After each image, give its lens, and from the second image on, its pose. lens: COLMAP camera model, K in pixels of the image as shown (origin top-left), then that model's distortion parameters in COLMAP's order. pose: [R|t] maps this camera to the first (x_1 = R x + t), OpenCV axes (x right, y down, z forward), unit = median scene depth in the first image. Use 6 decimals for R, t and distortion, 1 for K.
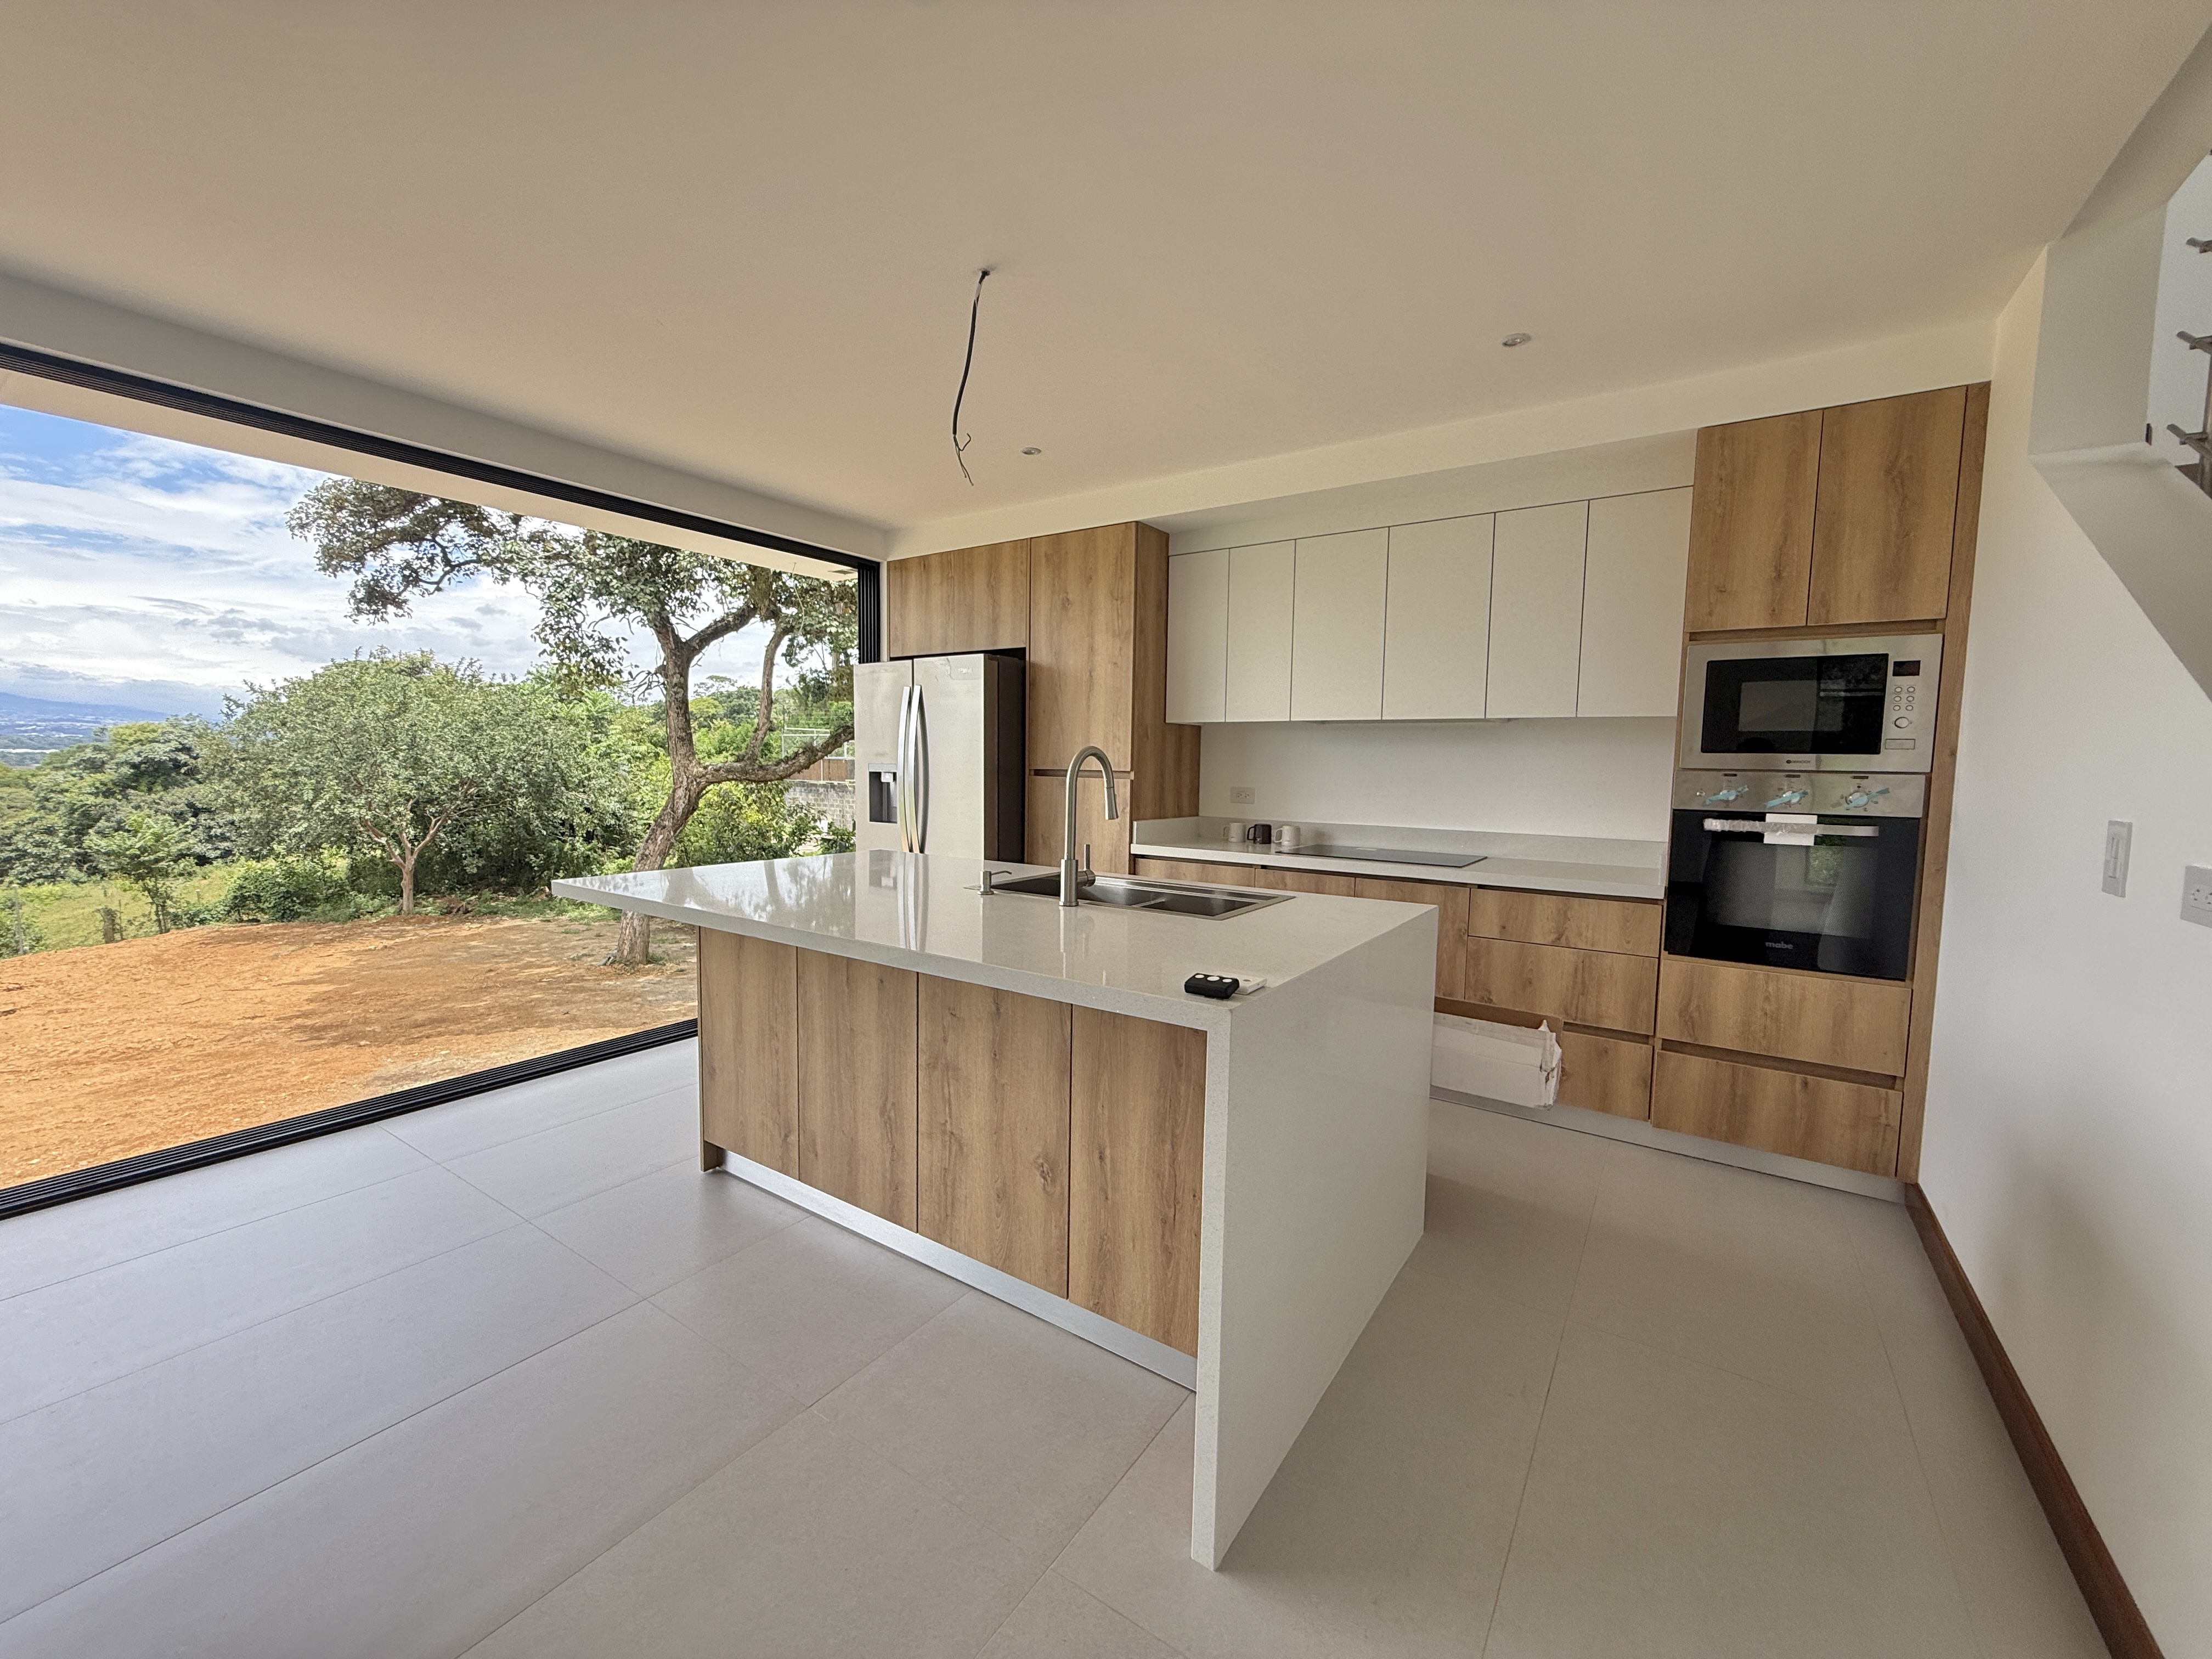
lens RADIAL K [[881.0, 0, 1097.6], [0, 881.0, 828.8], [0, 0, 1]] dist [-0.001255, 0.000426]
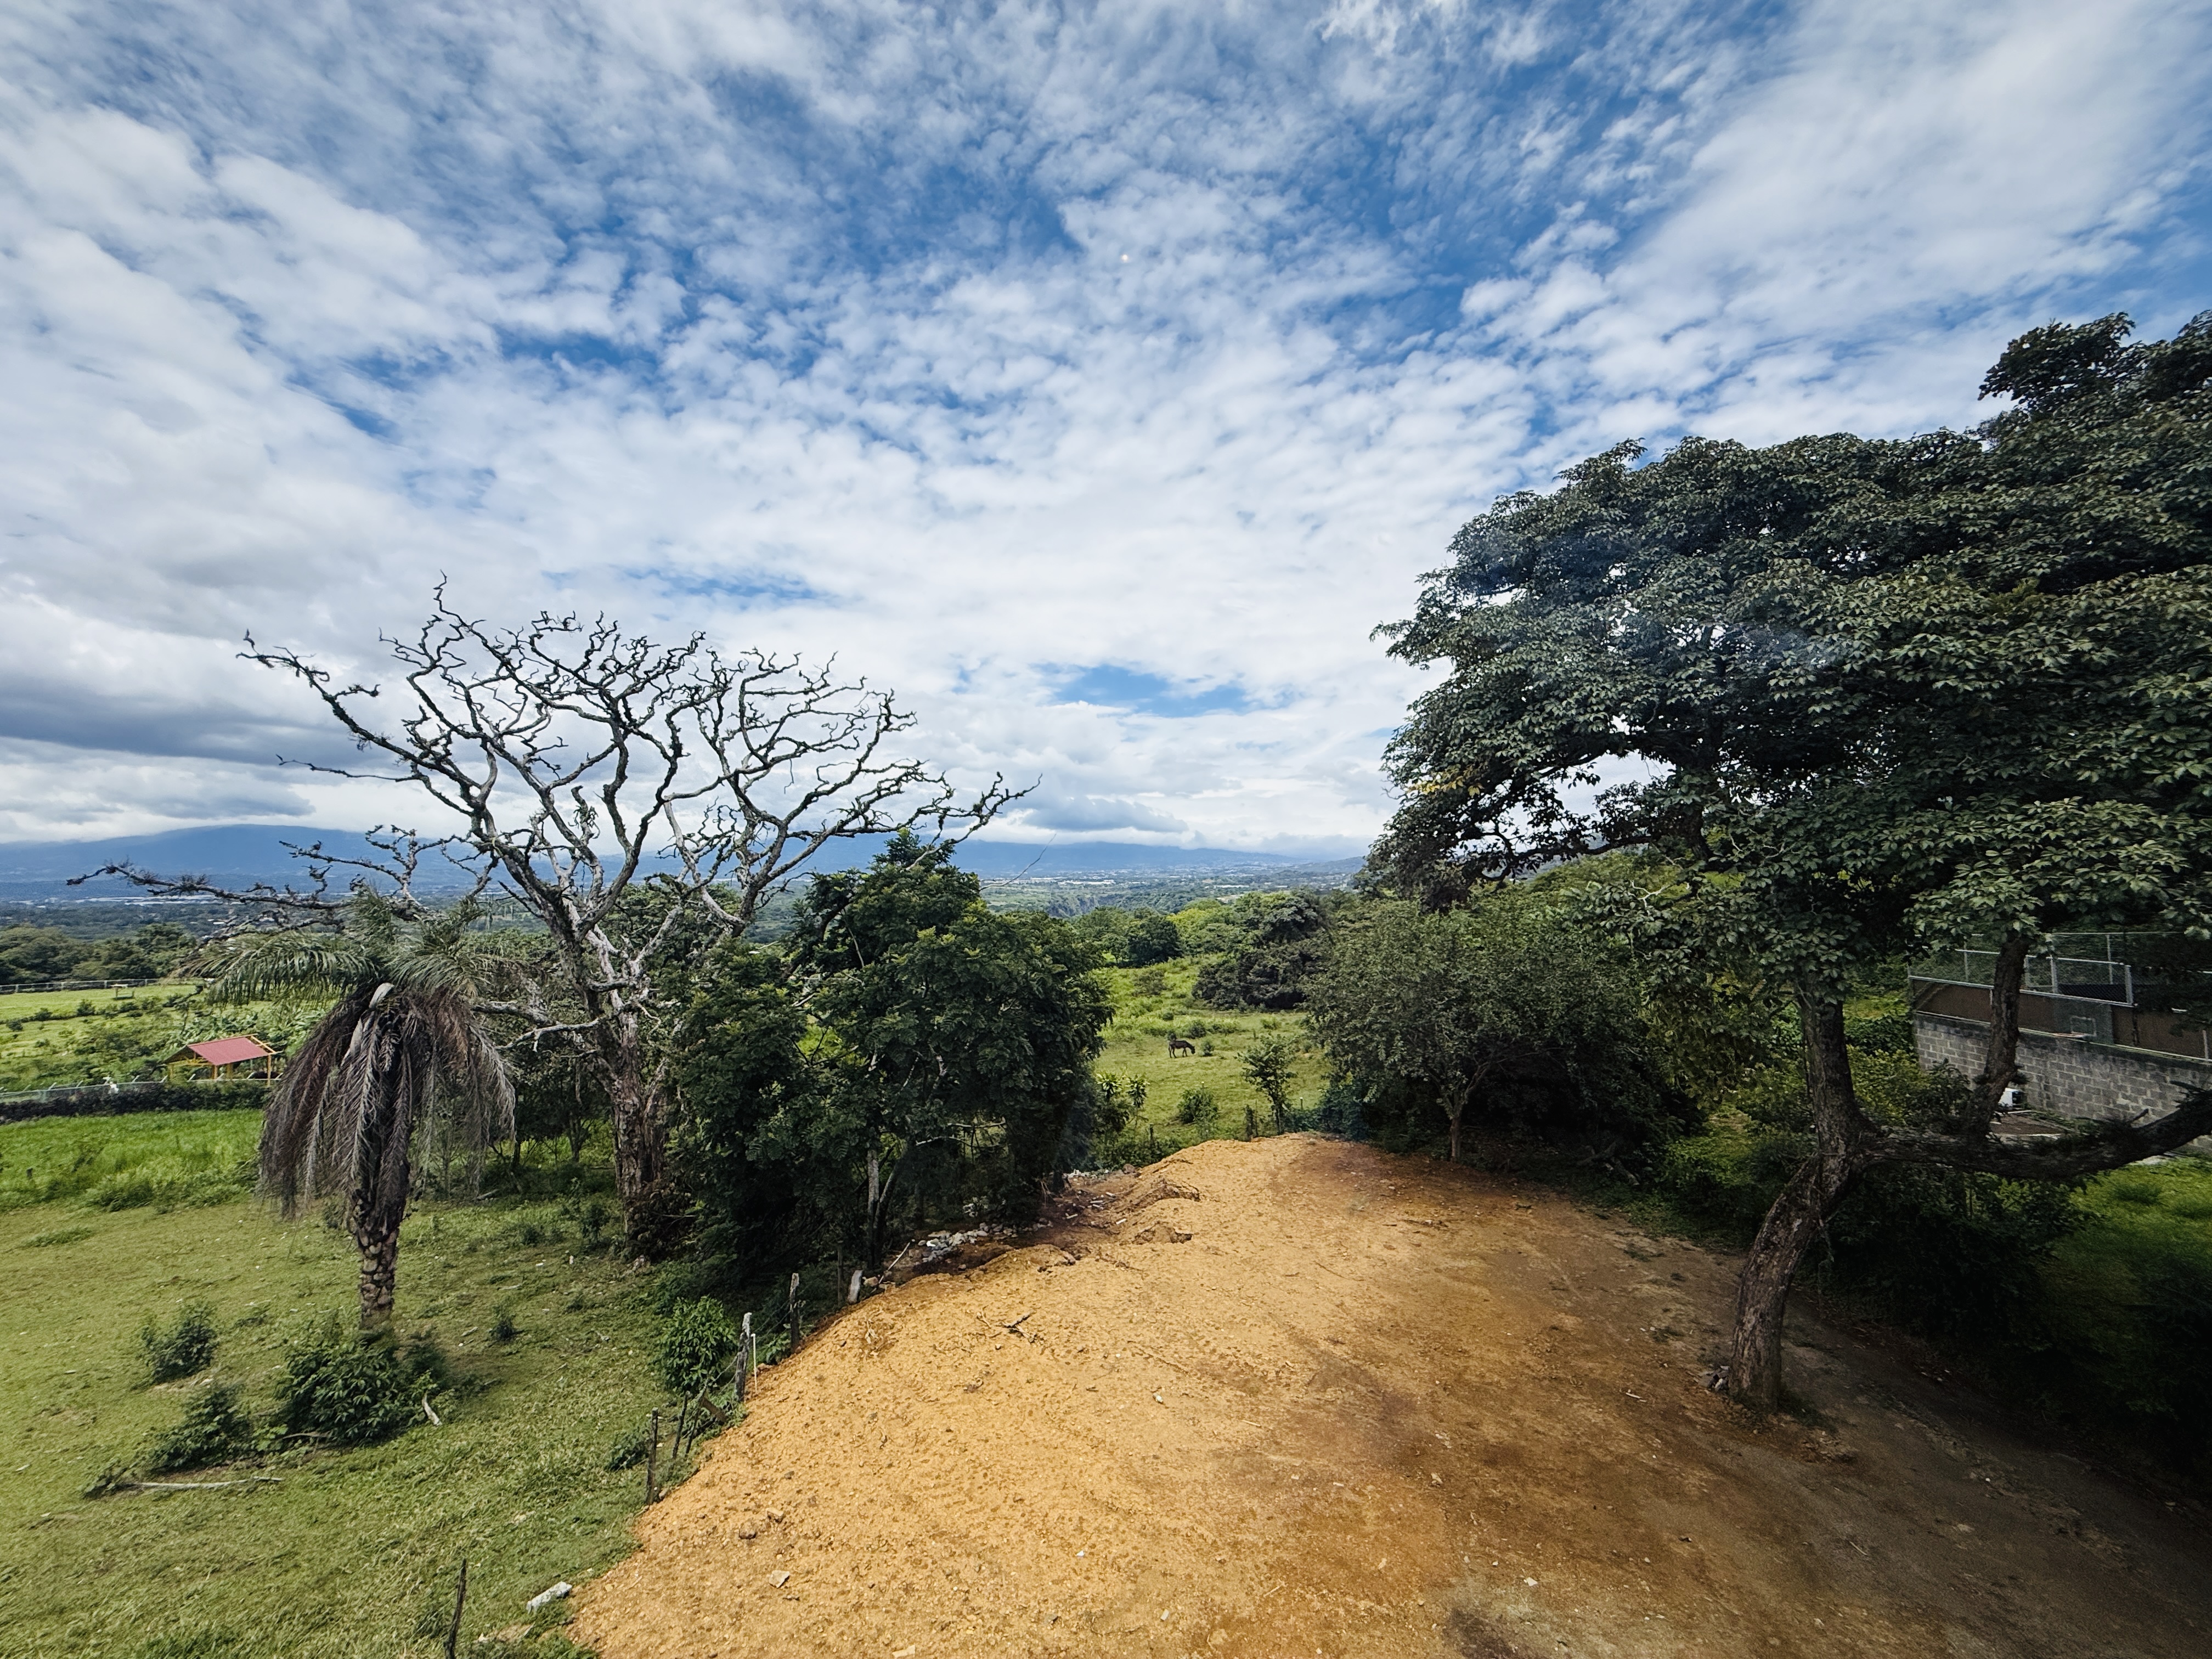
lens RADIAL K [[881.0, 0, 1100.6], [0, 881.0, 827.9], [0, 0, 1]] dist [-0.001255, 0.000426]
pose [[0.518810, -0.076388, -0.851470, -0.861585], [-0.044018, 0.992292, -0.115842, -0.881114], [0.853756, 0.097580, 0.511449, 0.870436]]
